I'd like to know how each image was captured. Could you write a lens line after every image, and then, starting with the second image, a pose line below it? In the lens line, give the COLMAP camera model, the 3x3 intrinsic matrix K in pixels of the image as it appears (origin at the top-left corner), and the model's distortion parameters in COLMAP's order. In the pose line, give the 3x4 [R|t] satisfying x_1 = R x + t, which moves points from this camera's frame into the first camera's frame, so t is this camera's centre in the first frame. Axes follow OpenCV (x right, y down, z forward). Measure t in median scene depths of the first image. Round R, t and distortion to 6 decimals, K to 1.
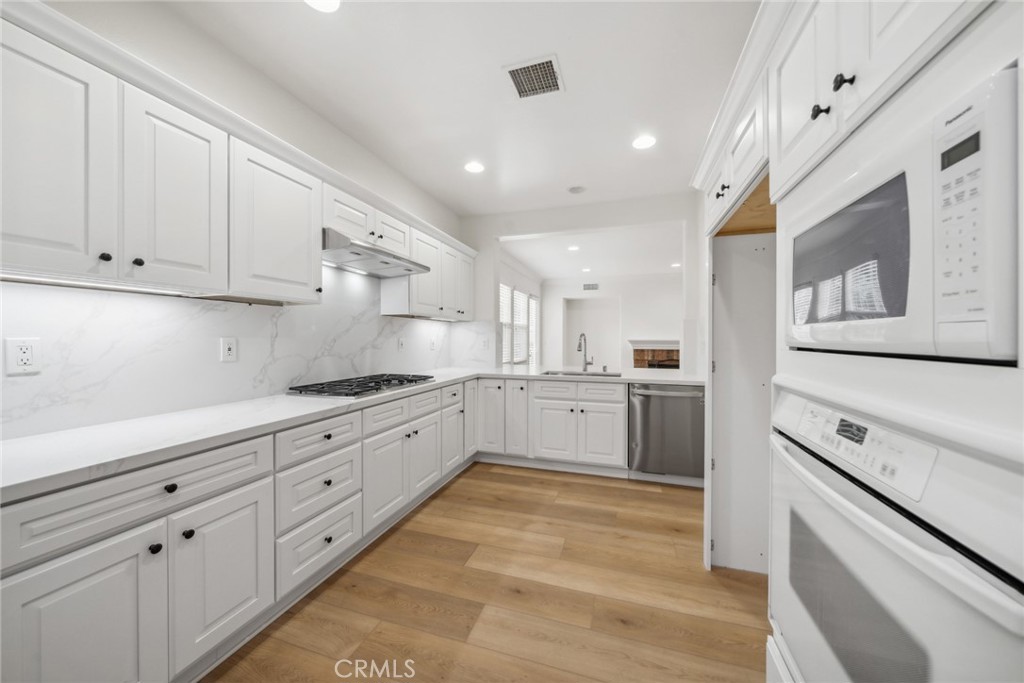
lens RADIAL K [[359.5, 0, 512.0], [0, 359.5, 339.9], [0, 0, 1]] dist [-0.004973, -0.000304]
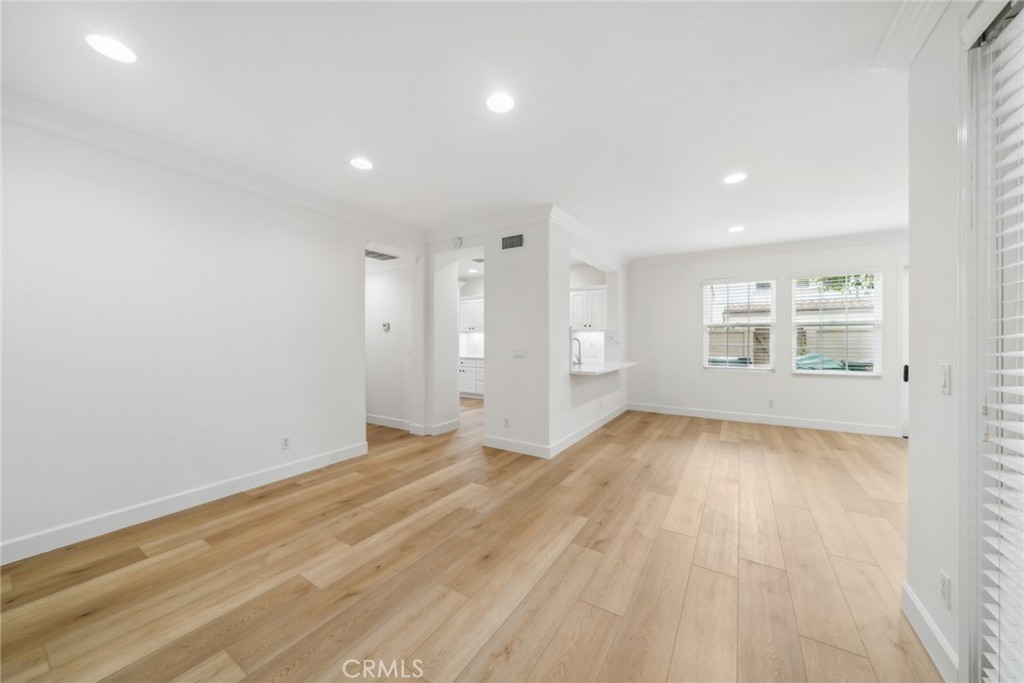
lens RADIAL K [[359.5, 0, 512.0], [0, 359.5, 339.9], [0, 0, 1]] dist [-0.004973, -0.000304]
pose [[-0.251585, -0.001042, -0.967835, 2.853023], [-0.005249, 0.999986, 0.000287, -0.016566], [0.967821, 0.005152, -0.251587, 1.921637]]
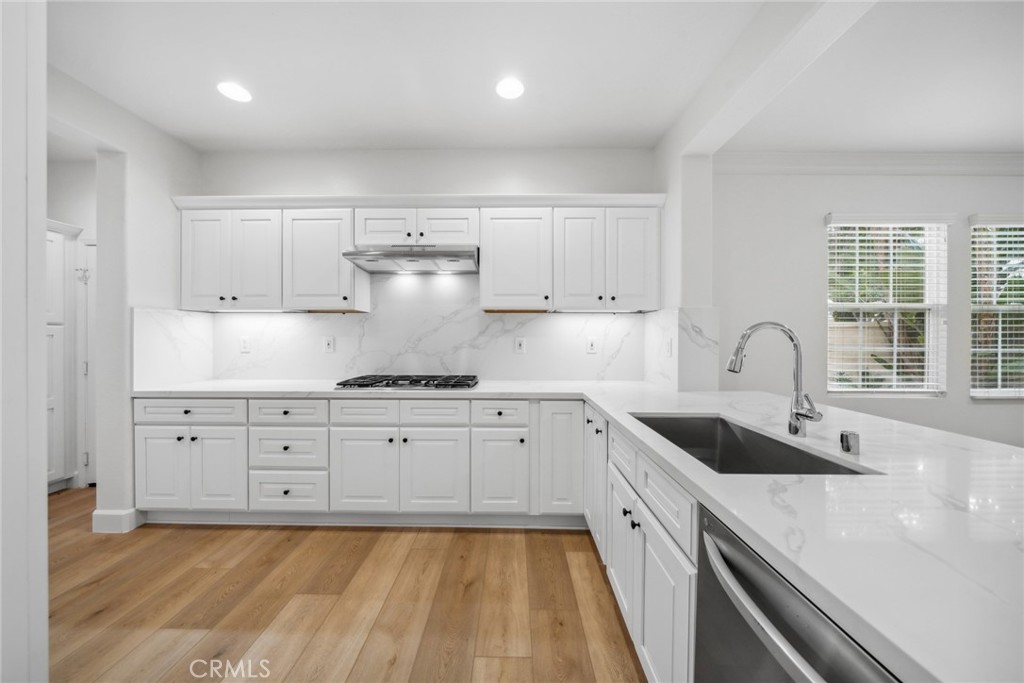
lens RADIAL K [[361.9, 0, 508.5], [0, 361.9, 337.4], [0, 0, 1]] dist [-0.005266, -0.000161]
pose [[0.291586, 0.000031, -0.956545, 0.786949], [-0.007140, 0.999972, -0.002144, -0.004801], [0.956518, 0.007455, 0.291578, 1.121848]]
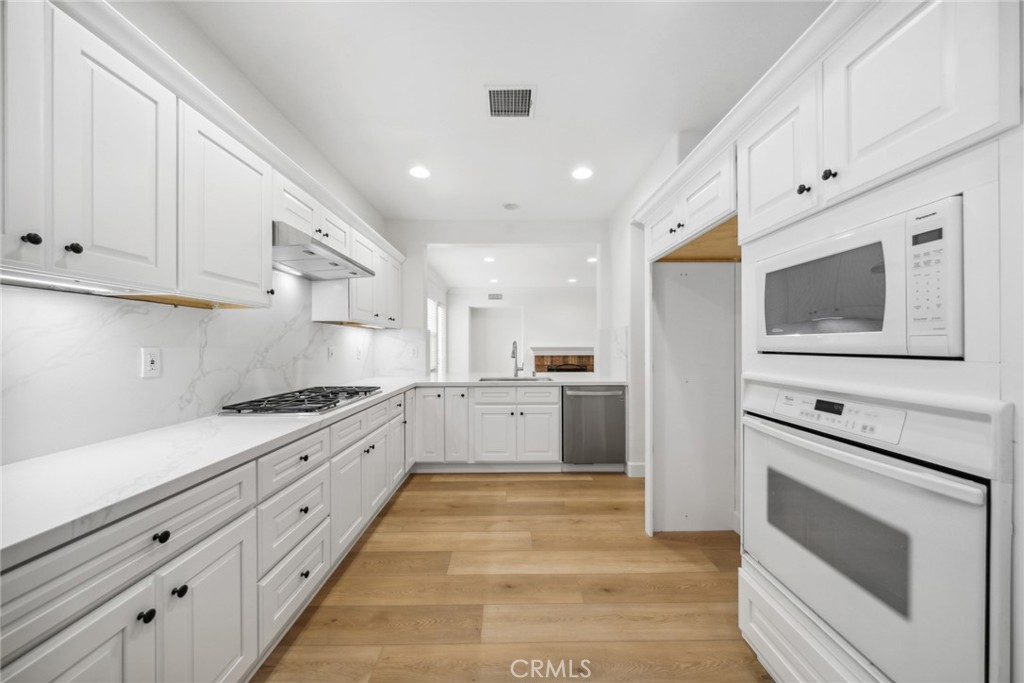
lens RADIAL K [[355.6, 0, 512.6], [0, 355.6, 345.6], [0, 0, 1]] dist [-0.006417, -0.000195]
pose [[0.949007, -0.005386, 0.315209, -0.241650], [0.006939, 0.999969, -0.003807, -0.001729], [-0.315178, 0.005800, 0.949015, 0.003032]]
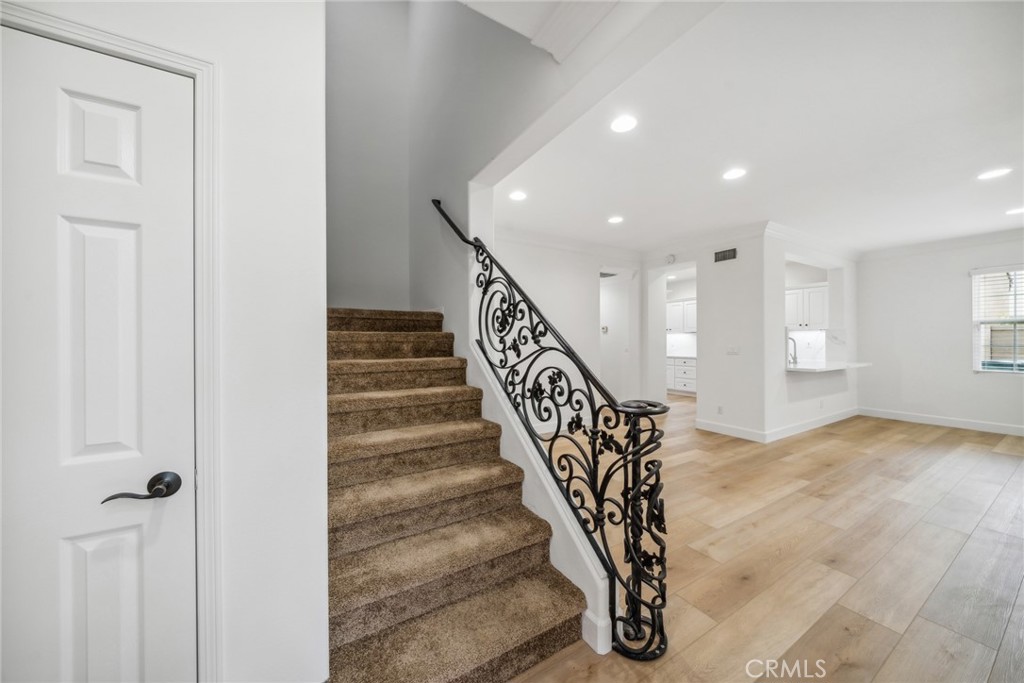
lens RADIAL K [[359.5, 0, 512.0], [0, 359.5, 339.9], [0, 0, 1]] dist [-0.004973, -0.000304]
pose [[-0.658989, -0.003192, -0.752146, 3.555233], [-0.003000, 0.999994, -0.001616, -0.003410], [0.752146, 0.001192, -0.658995, 1.913301]]
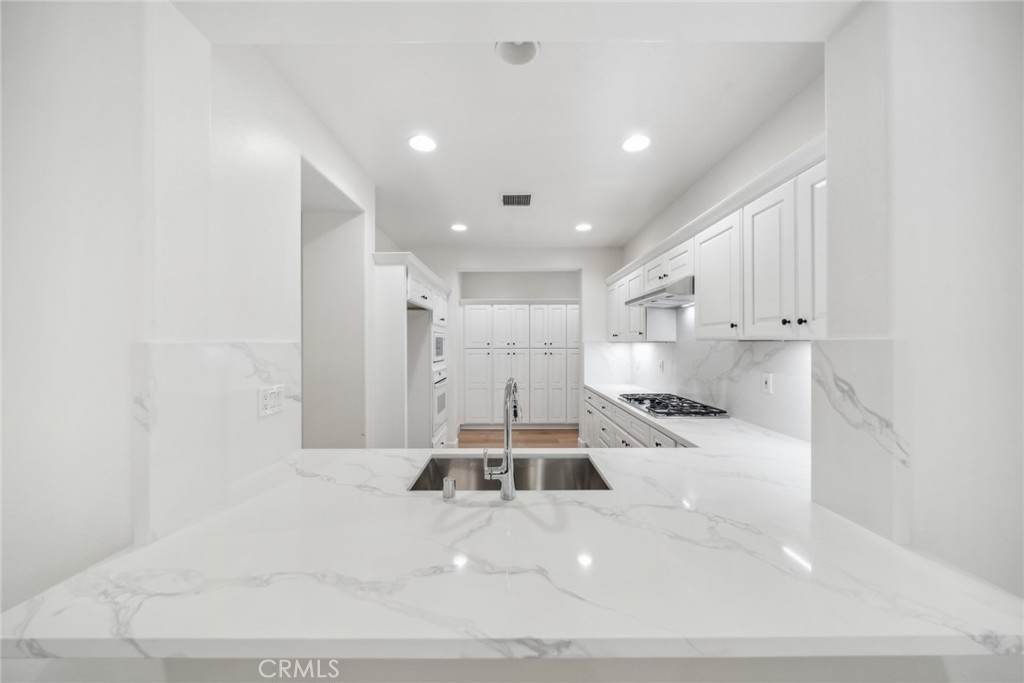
lens RADIAL K [[359.5, 0, 512.0], [0, 359.5, 339.9], [0, 0, 1]] dist [-0.004973, -0.000304]
pose [[-0.950338, -0.005825, -0.311164, 0.527798], [-0.005555, 0.999983, -0.001757, -0.095906], [0.311169, 0.000059, -0.950354, 2.294919]]
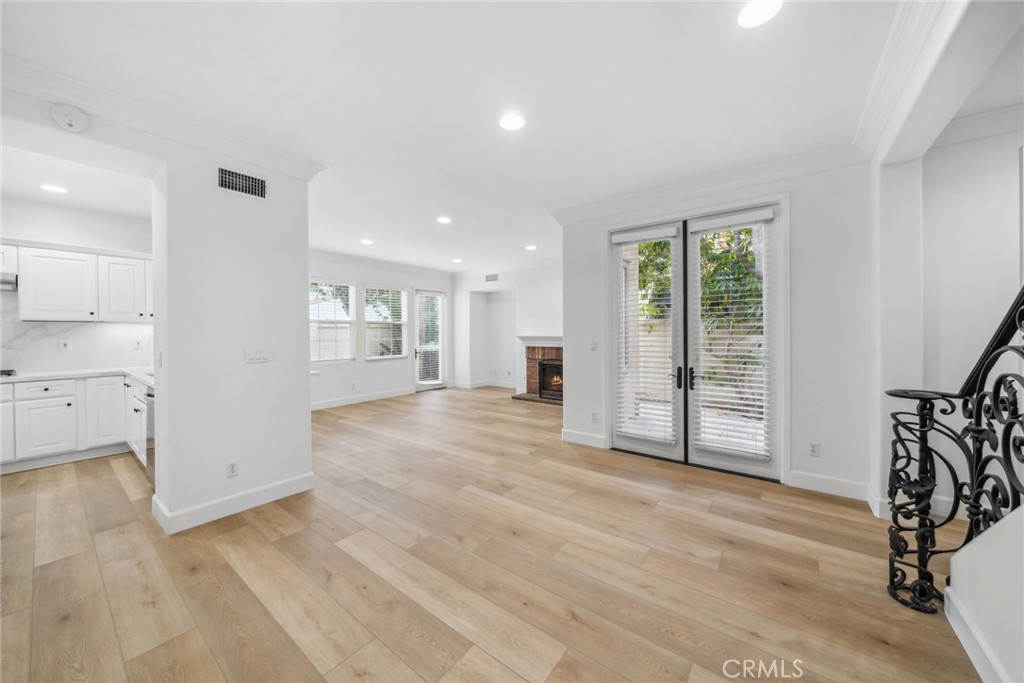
lens RADIAL K [[361.4, 0, 509.0], [0, 361.4, 334.0], [0, 0, 1]] dist [-0.002466, -0.000235]
pose [[0.941099, -0.008809, -0.338016, 2.271395], [0.008948, 0.999959, -0.001147, -0.013641], [0.338012, -0.001945, 0.941140, 0.591342]]
